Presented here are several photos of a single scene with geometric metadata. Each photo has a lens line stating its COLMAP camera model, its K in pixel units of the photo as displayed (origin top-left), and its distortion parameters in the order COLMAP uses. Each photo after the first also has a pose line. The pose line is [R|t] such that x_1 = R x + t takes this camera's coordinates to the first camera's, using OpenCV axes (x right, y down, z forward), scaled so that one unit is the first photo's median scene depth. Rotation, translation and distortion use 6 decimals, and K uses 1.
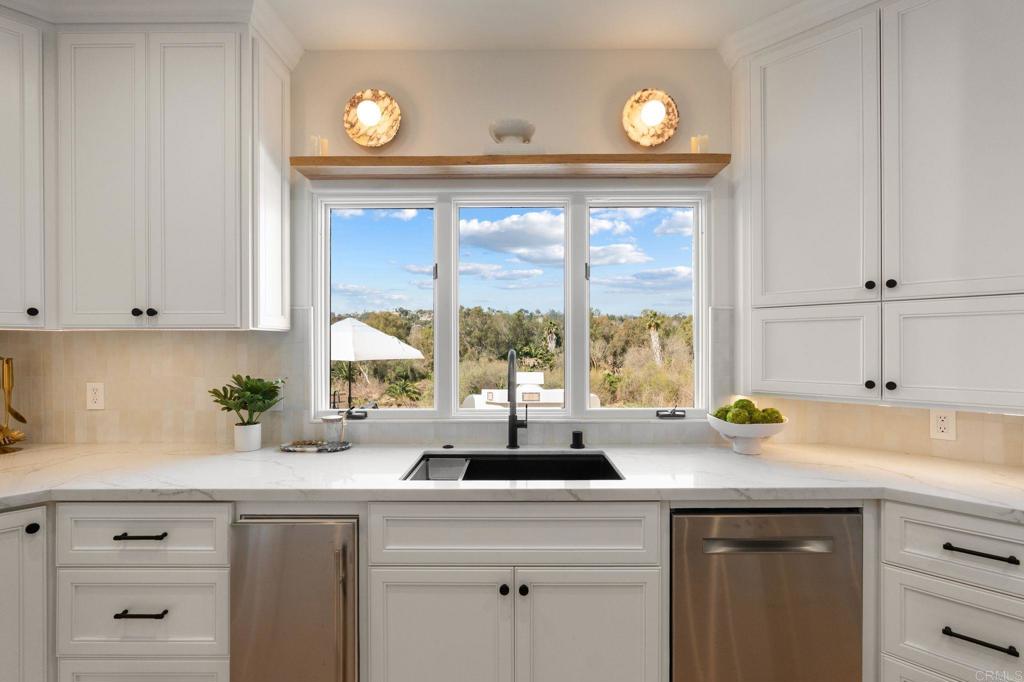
lens RADIAL K [[474.9, 0, 522.0], [0, 474.9, 344.4], [0, 0, 1]] dist [-0.002080, -0.000080]
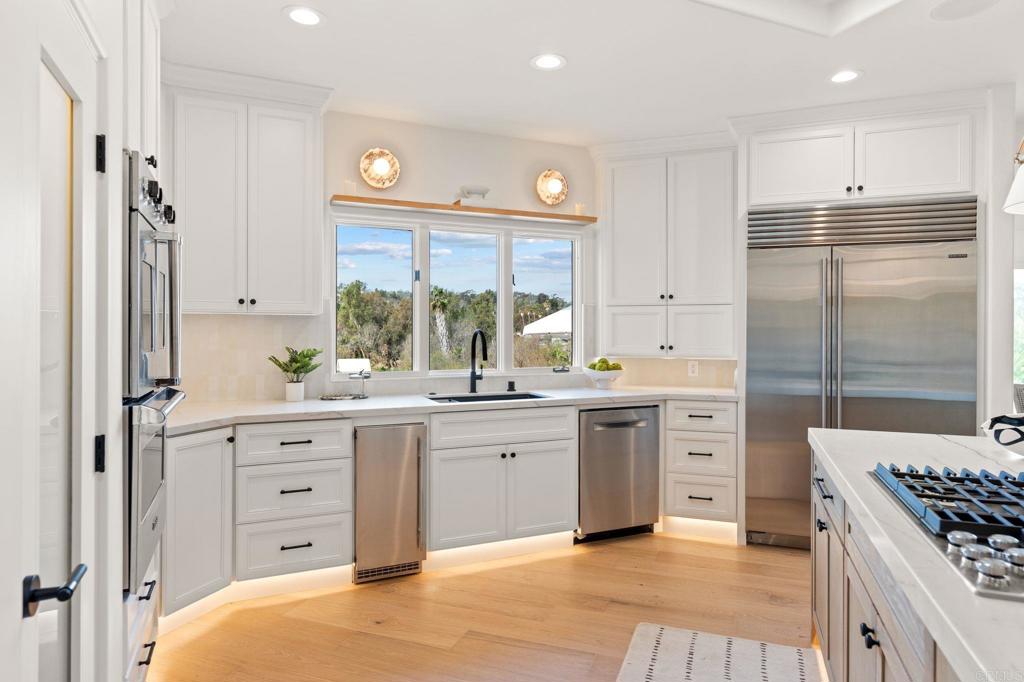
lens RADIAL K [[578.6, 0, 564.7], [0, 578.6, 329.0], [0, 0, 1]] dist [0.001731, 0.000455]
pose [[0.891771, 0.004149, 0.452469, -0.640962], [-0.003600, 0.999991, -0.002076, 0.012953], [-0.452473, 0.000223, 0.891778, -0.860305]]
